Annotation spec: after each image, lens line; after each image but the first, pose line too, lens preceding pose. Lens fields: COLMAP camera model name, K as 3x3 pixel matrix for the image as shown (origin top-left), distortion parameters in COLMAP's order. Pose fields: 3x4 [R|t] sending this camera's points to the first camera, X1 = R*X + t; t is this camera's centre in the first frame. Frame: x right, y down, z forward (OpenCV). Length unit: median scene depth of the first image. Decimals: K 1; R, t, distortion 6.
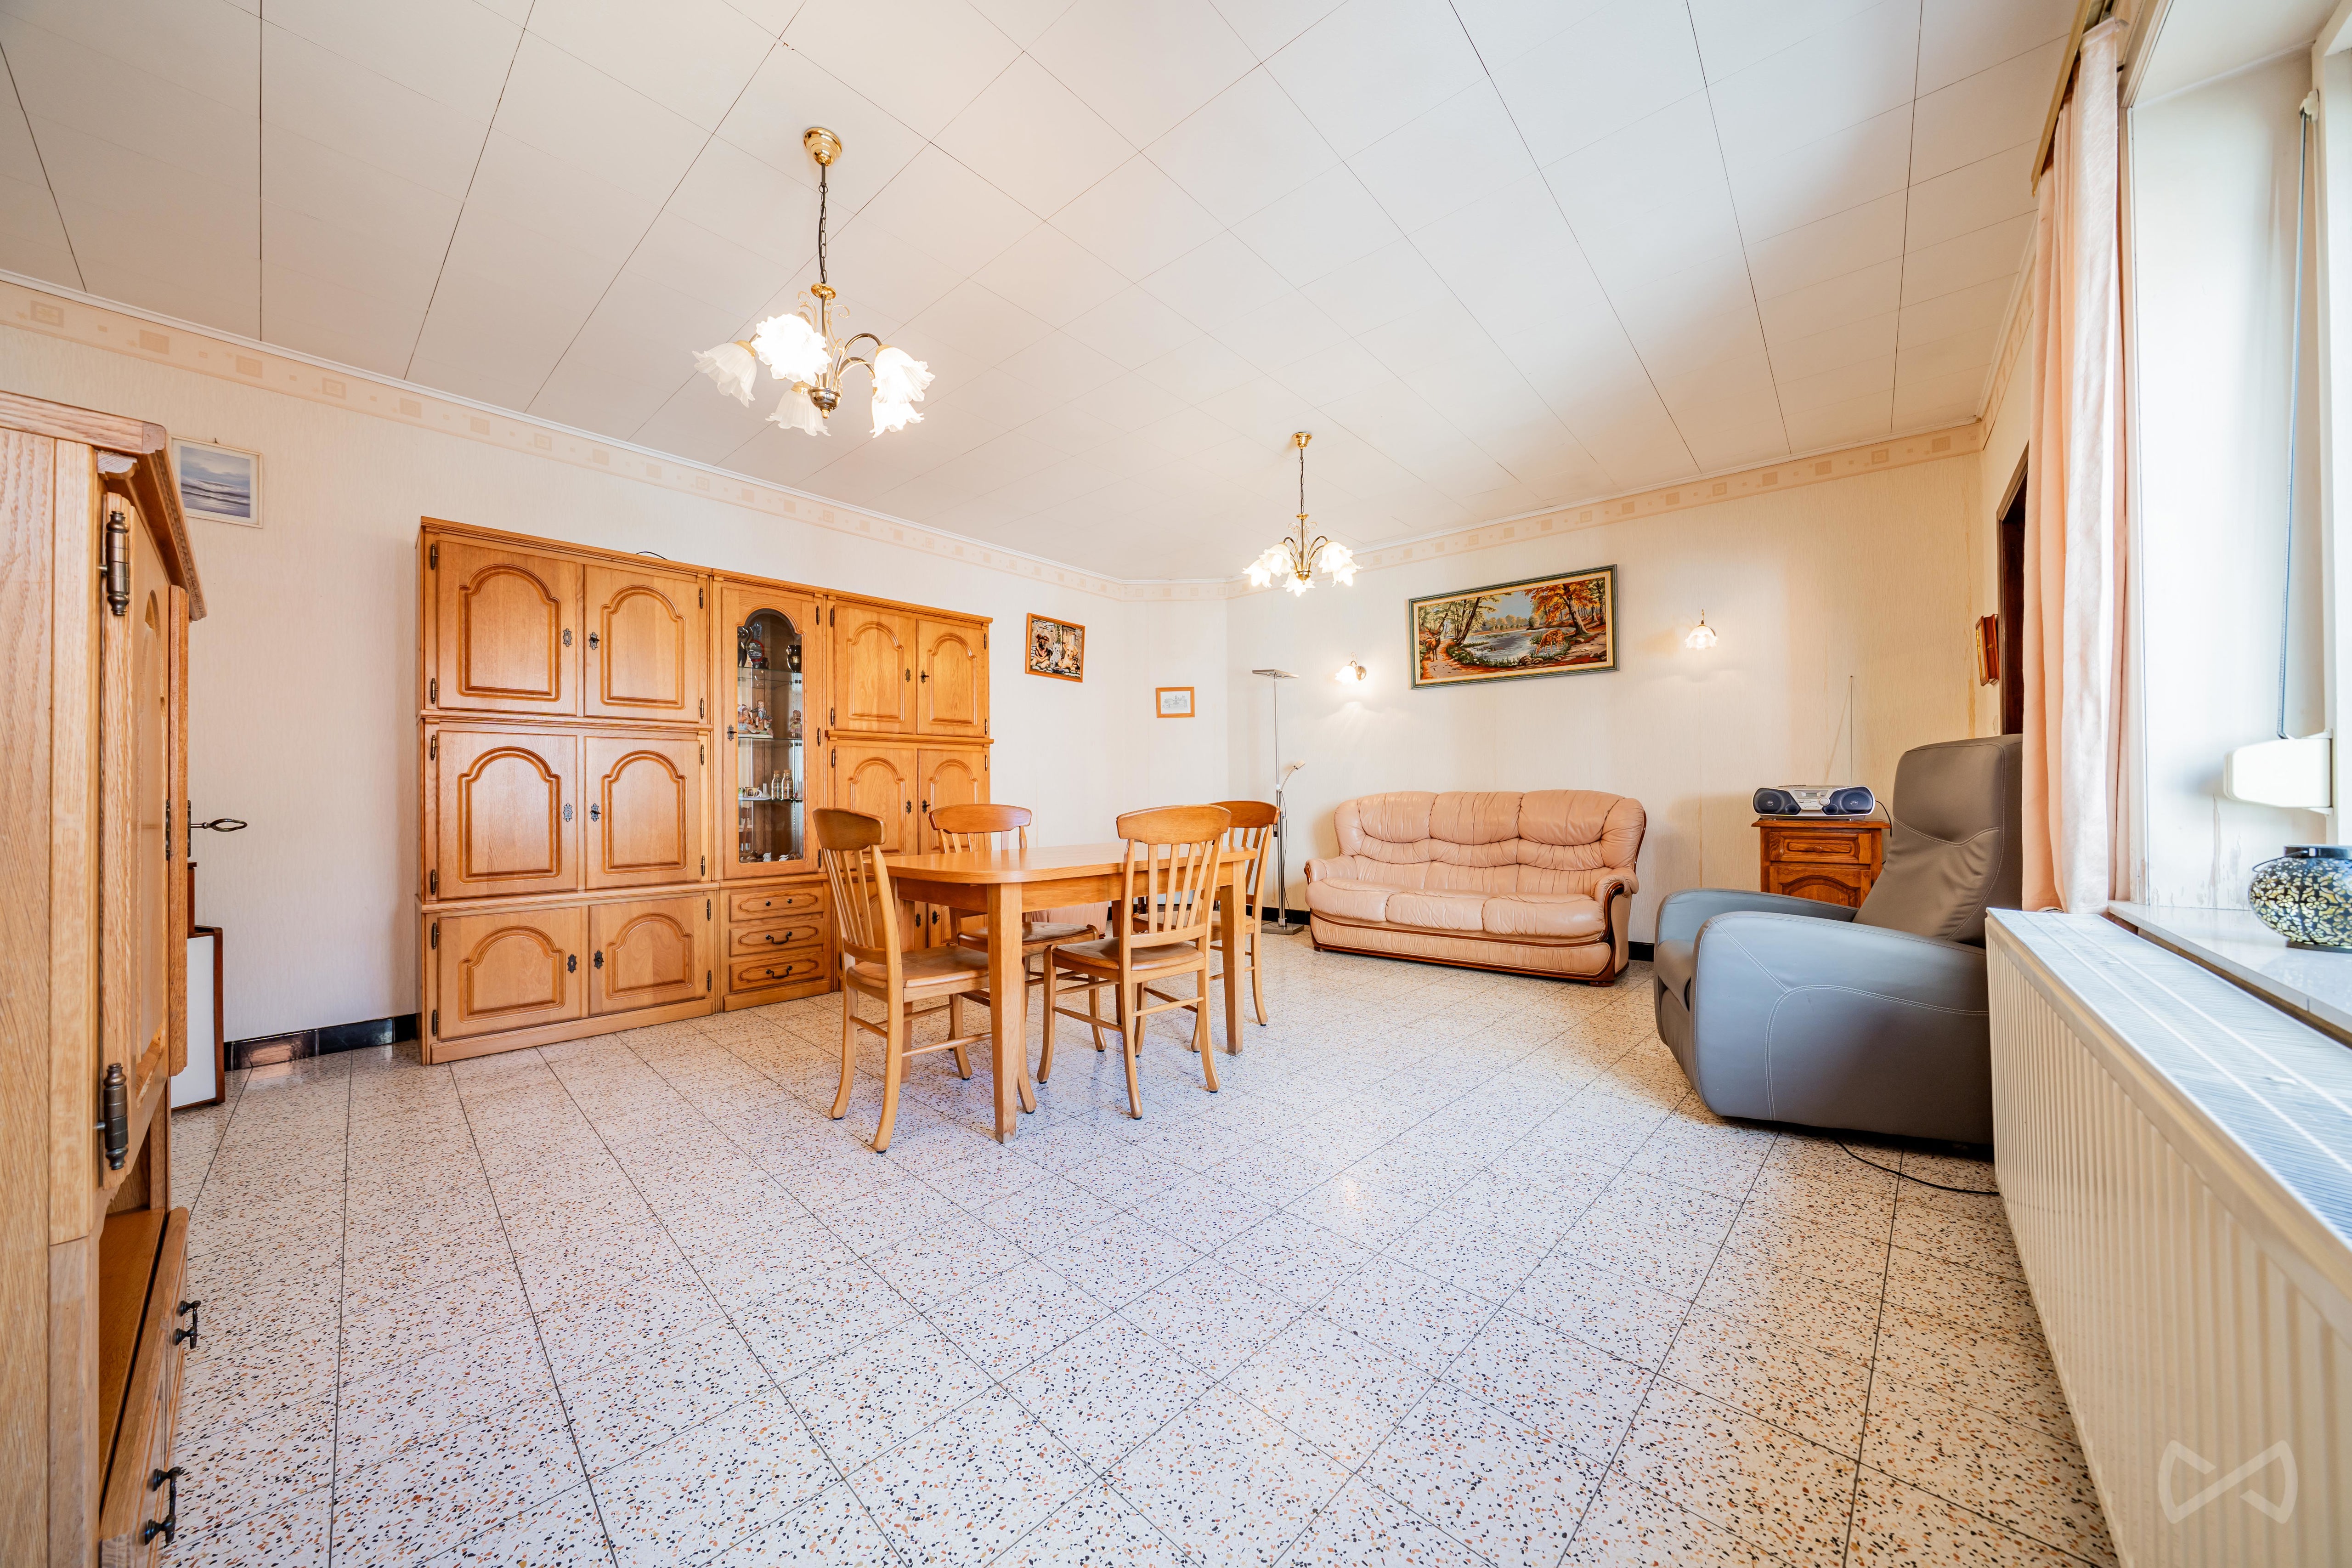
lens RADIAL K [[796.4, 0, 1176.1], [0, 796.4, 792.8], [0, 0, 1]] dist [-0.003013, 0.000145]
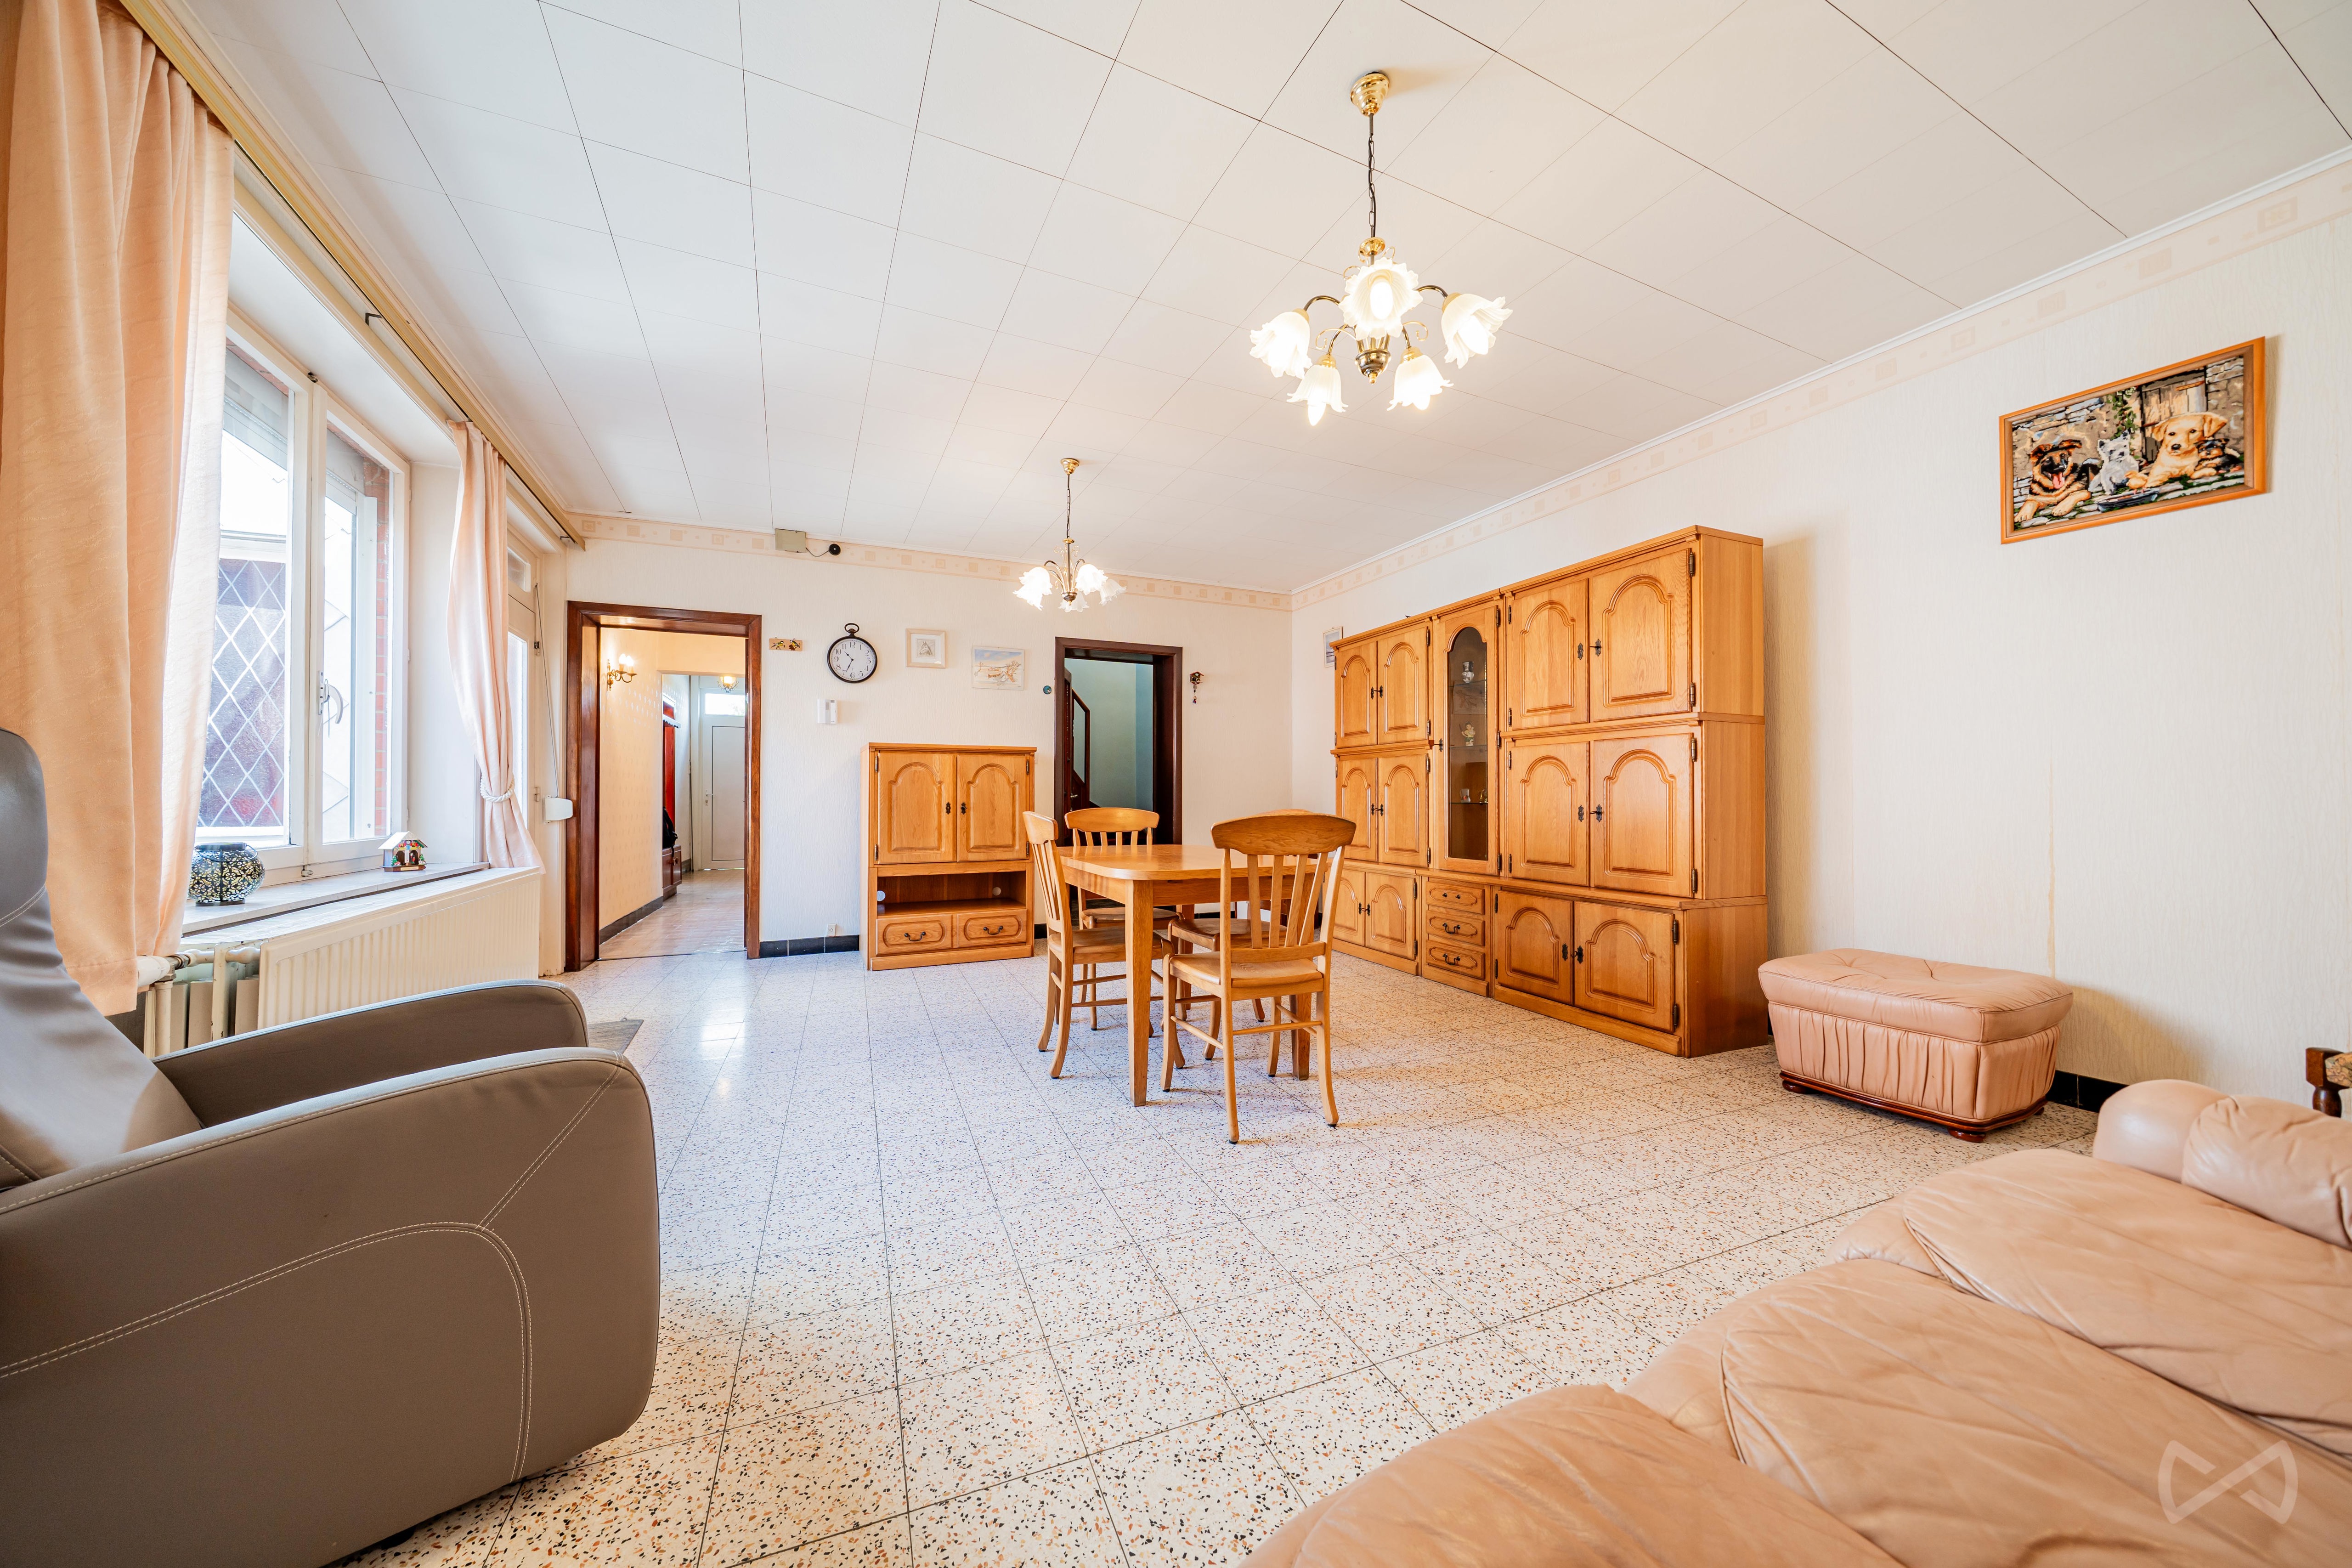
lens RADIAL K [[796.4, 0, 1158.6], [0, 796.4, 792.1], [0, 0, 1]] dist [-0.003013, 0.000145]
pose [[-0.413135, 0.001830, -0.910668, 0.613279], [0.007636, 0.999970, -0.001455, -0.006602], [0.910638, -0.007555, -0.413136, 0.993508]]
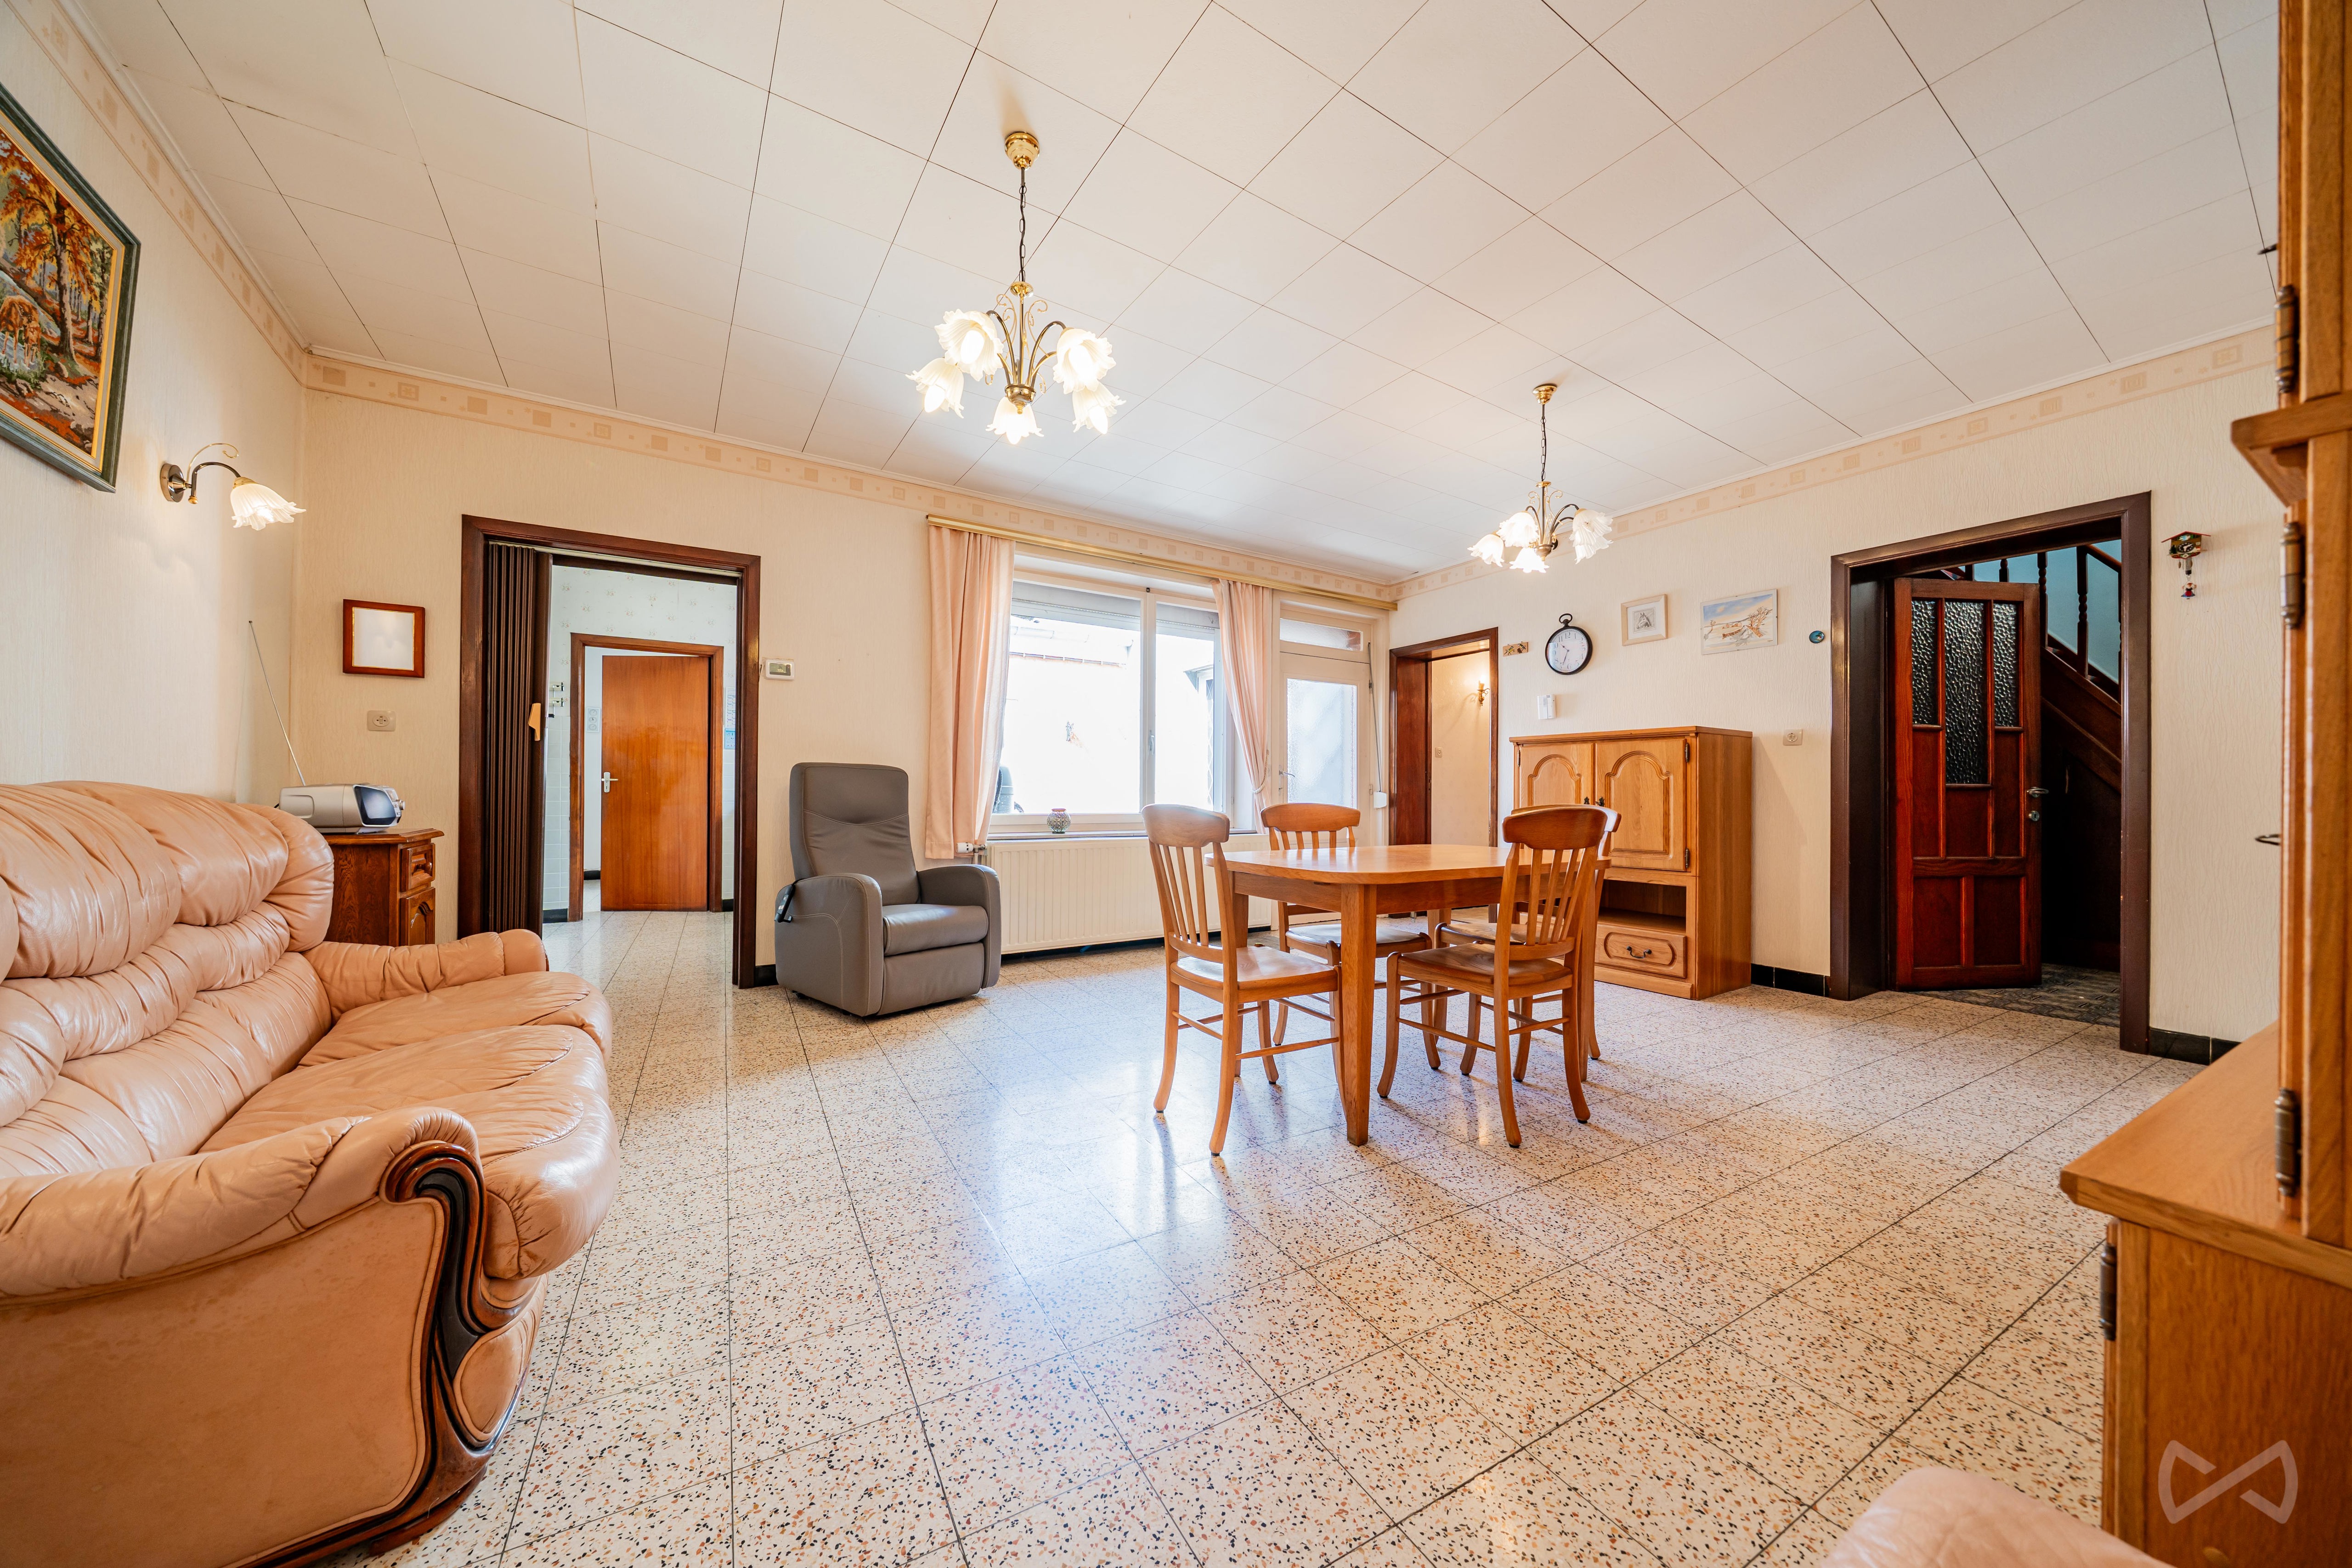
lens RADIAL K [[796.4, 0, 1174.3], [0, 796.4, 786.8], [0, 0, 1]] dist [-0.003013, 0.000145]
pose [[-0.959477, 0.004486, 0.281751, -0.088080], [0.000451, 0.999896, -0.014385, 0.005090], [-0.281787, -0.013675, -0.959380, 1.374697]]
